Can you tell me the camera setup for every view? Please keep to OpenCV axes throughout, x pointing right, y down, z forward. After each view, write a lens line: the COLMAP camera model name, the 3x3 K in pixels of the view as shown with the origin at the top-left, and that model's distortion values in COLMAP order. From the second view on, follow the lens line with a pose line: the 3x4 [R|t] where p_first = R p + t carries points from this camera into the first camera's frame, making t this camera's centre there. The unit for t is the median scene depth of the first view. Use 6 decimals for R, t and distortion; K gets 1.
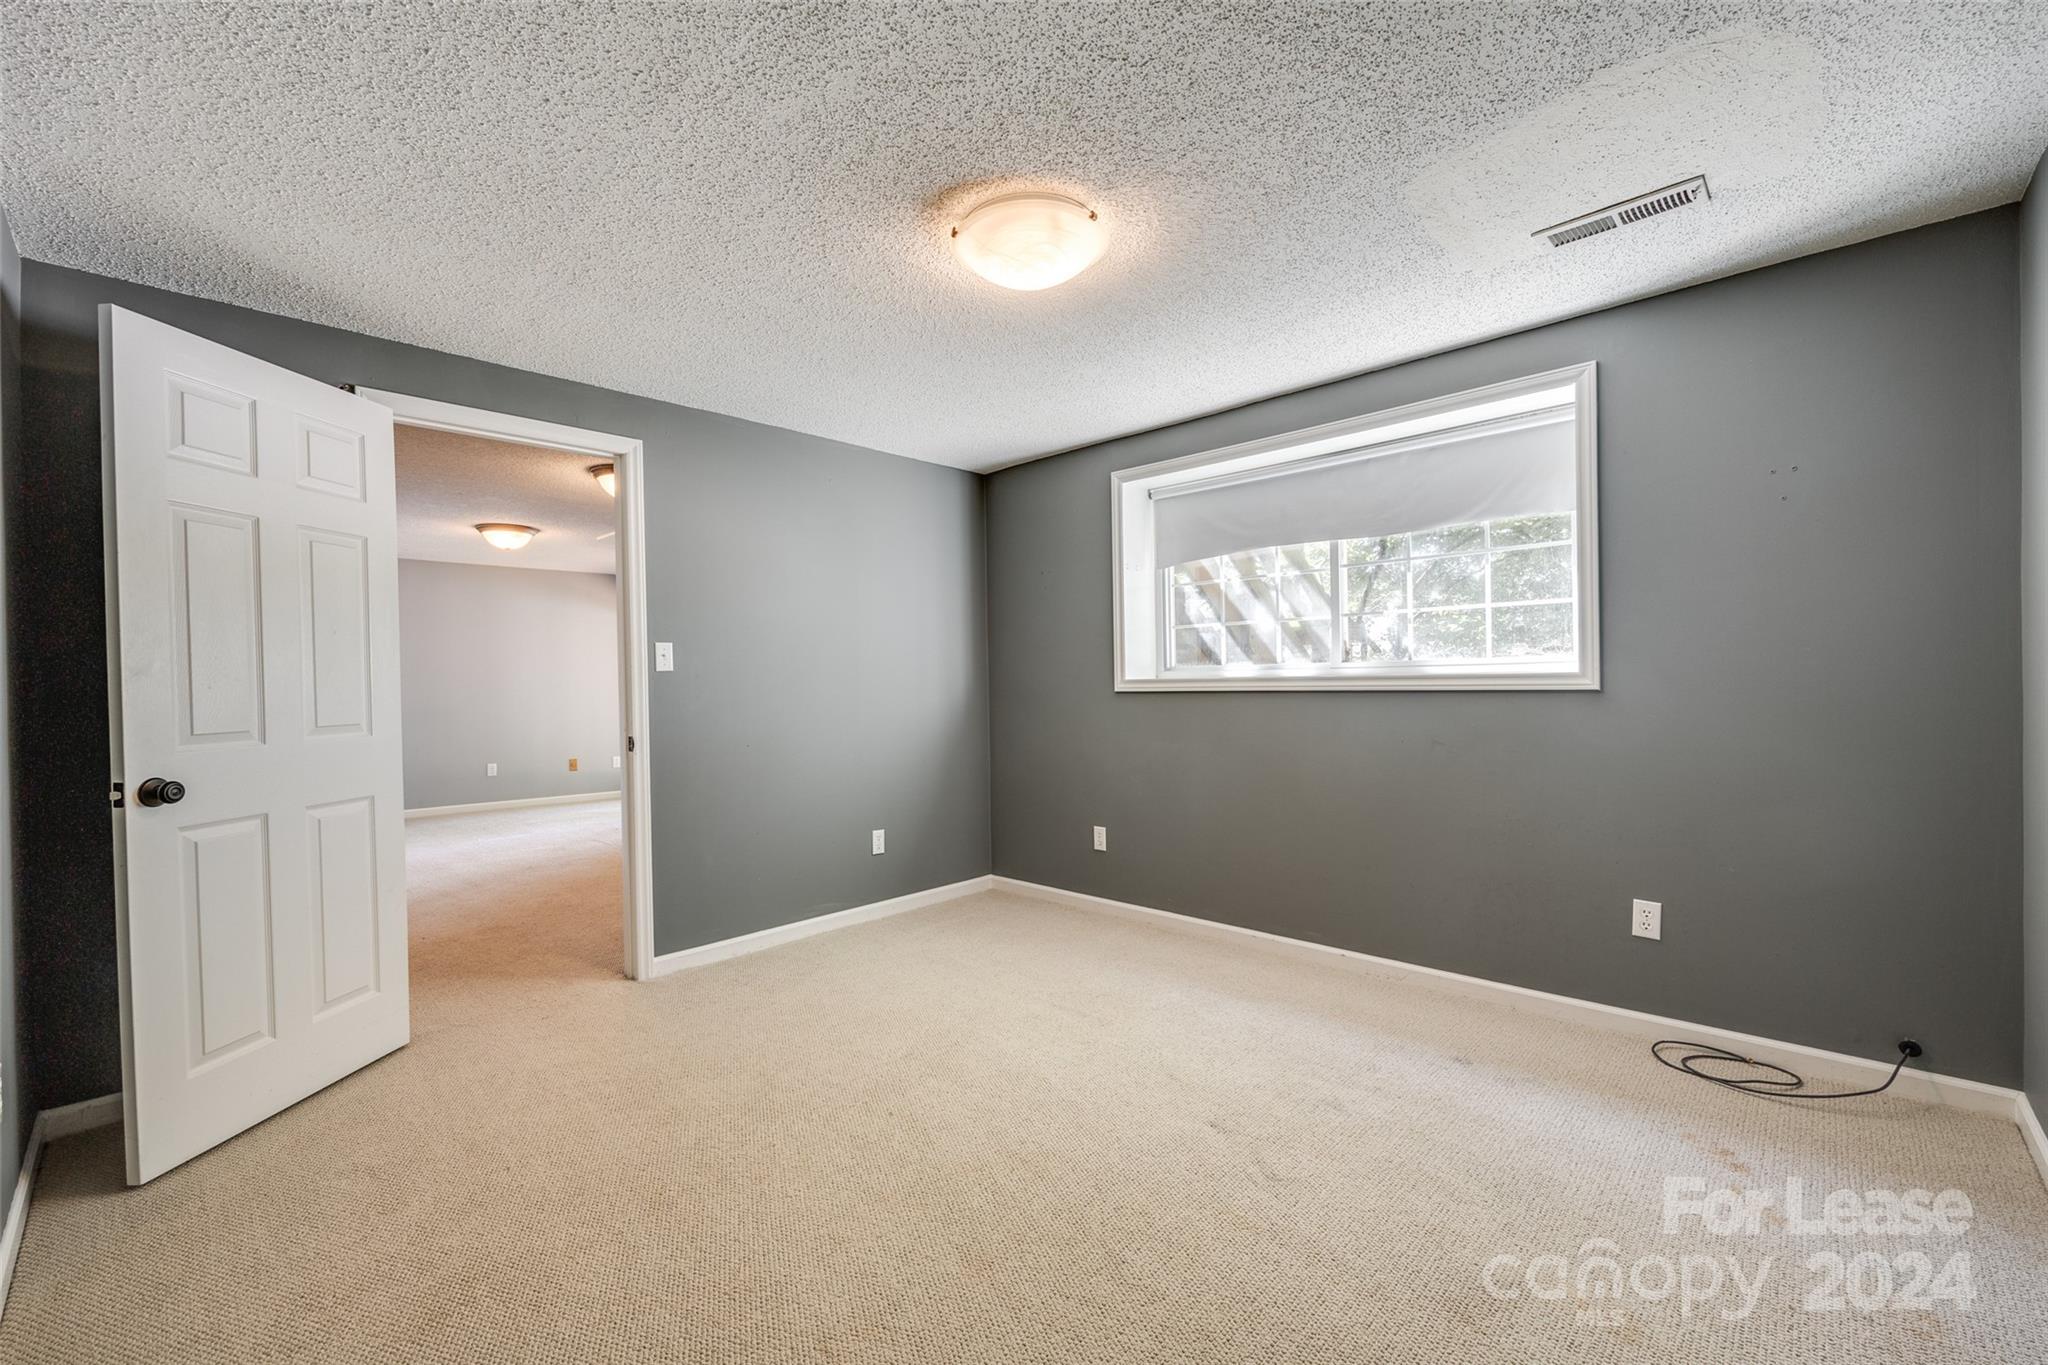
lens RADIAL K [[830.5, 0, 1022.2], [0, 830.5, 688.6], [0, 0, 1]] dist [-0.002148, 0.000056]
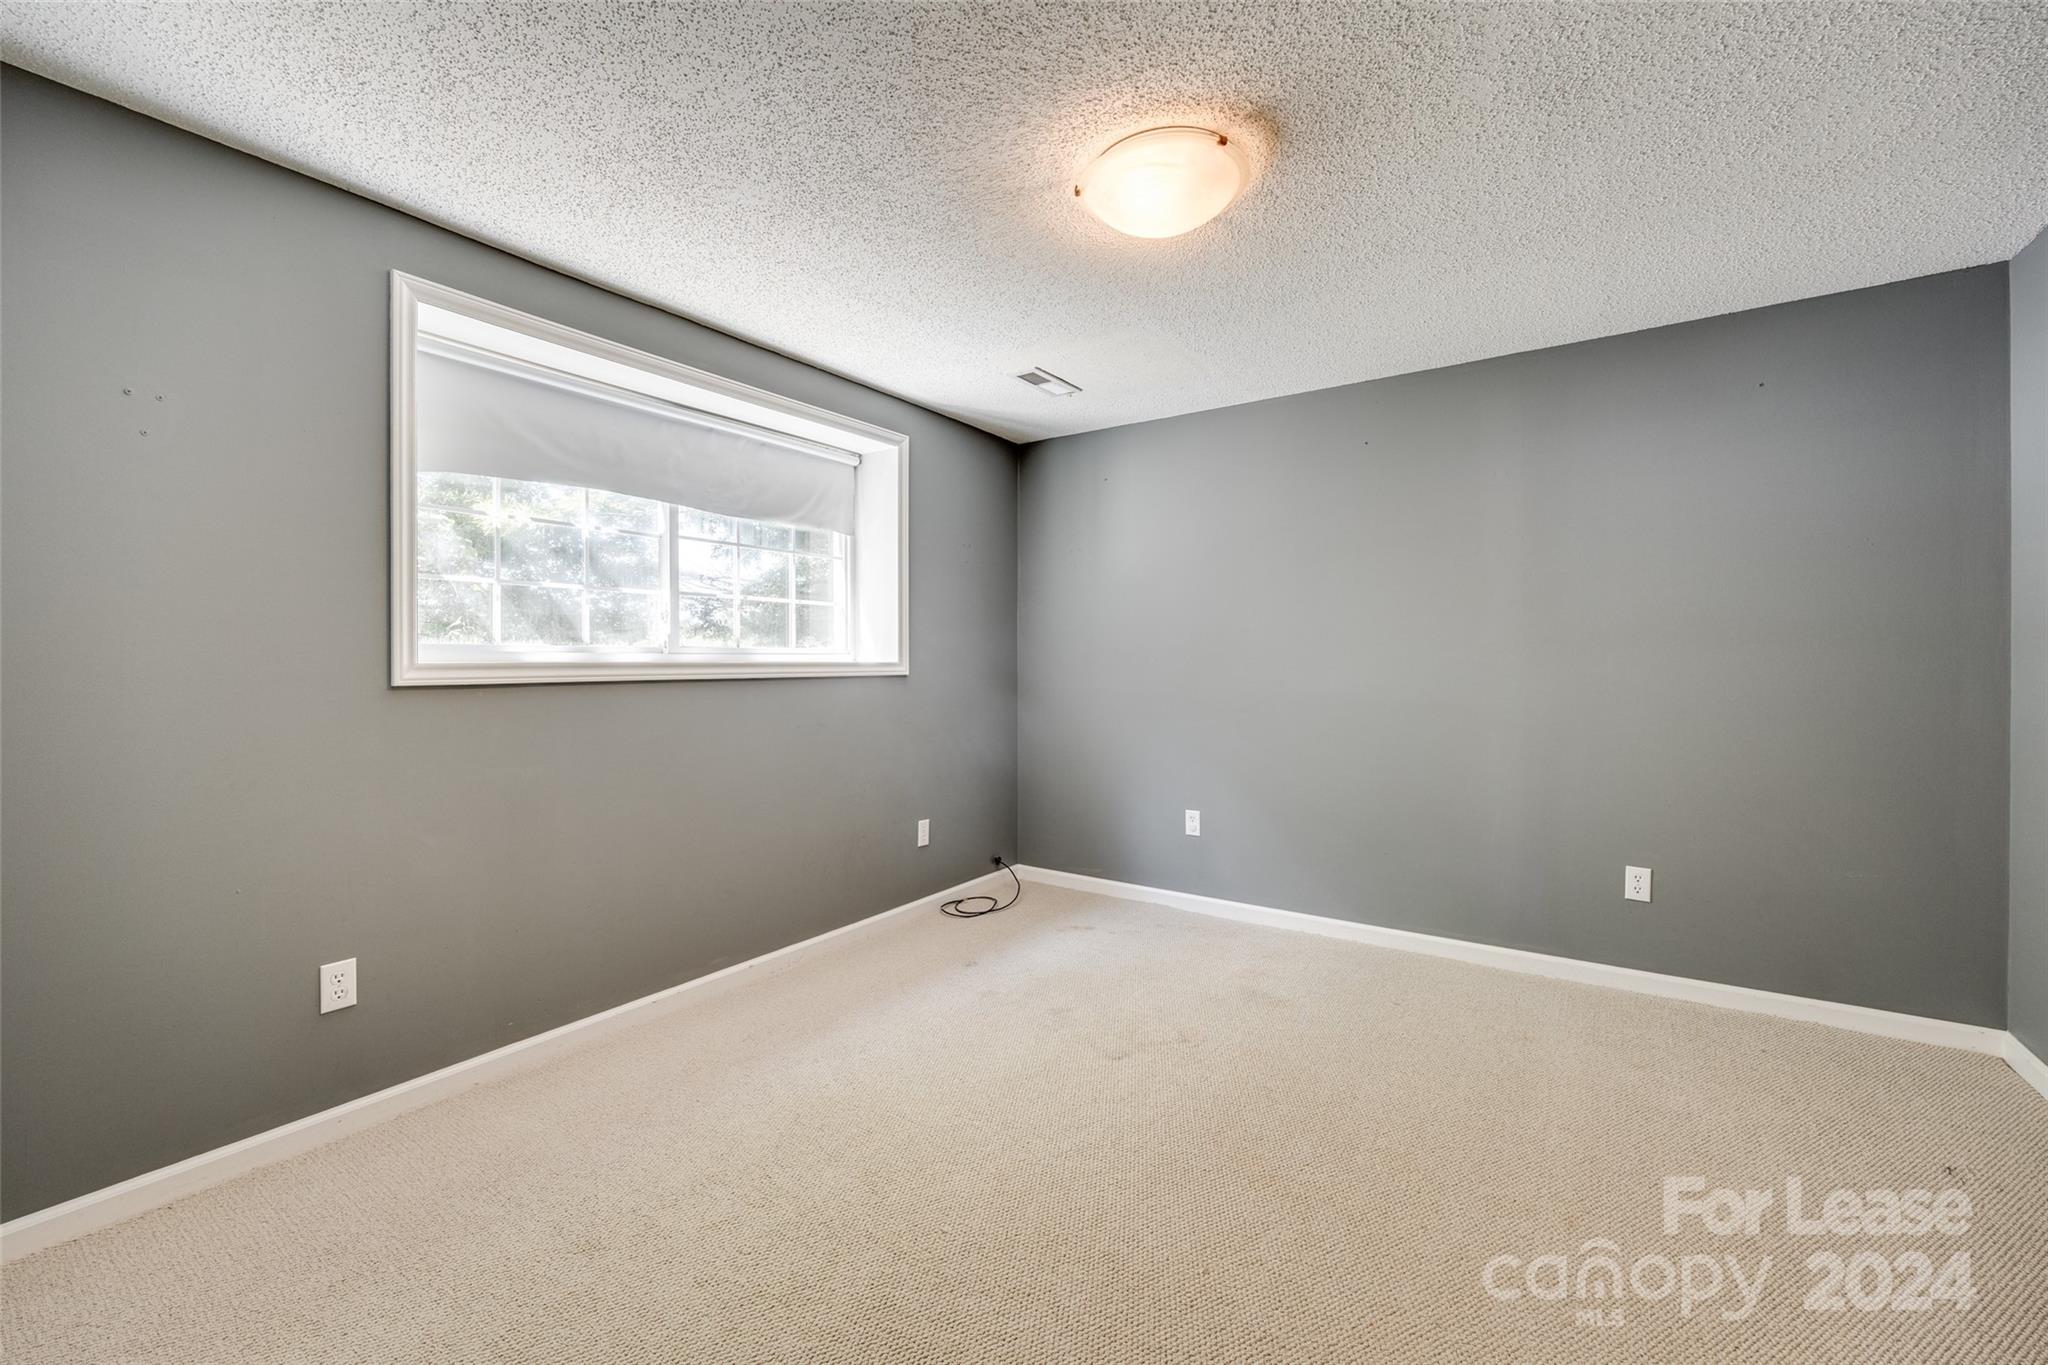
lens RADIAL K [[830.5, 0, 1022.4], [0, 830.5, 670.8], [0, 0, 1]] dist [-0.002148, 0.000056]
pose [[-0.151839, 0.006297, 0.988385, -0.575113], [0.013684, 0.999897, -0.004268, 0.002026], [-0.988311, 0.012877, -0.151910, 0.841097]]
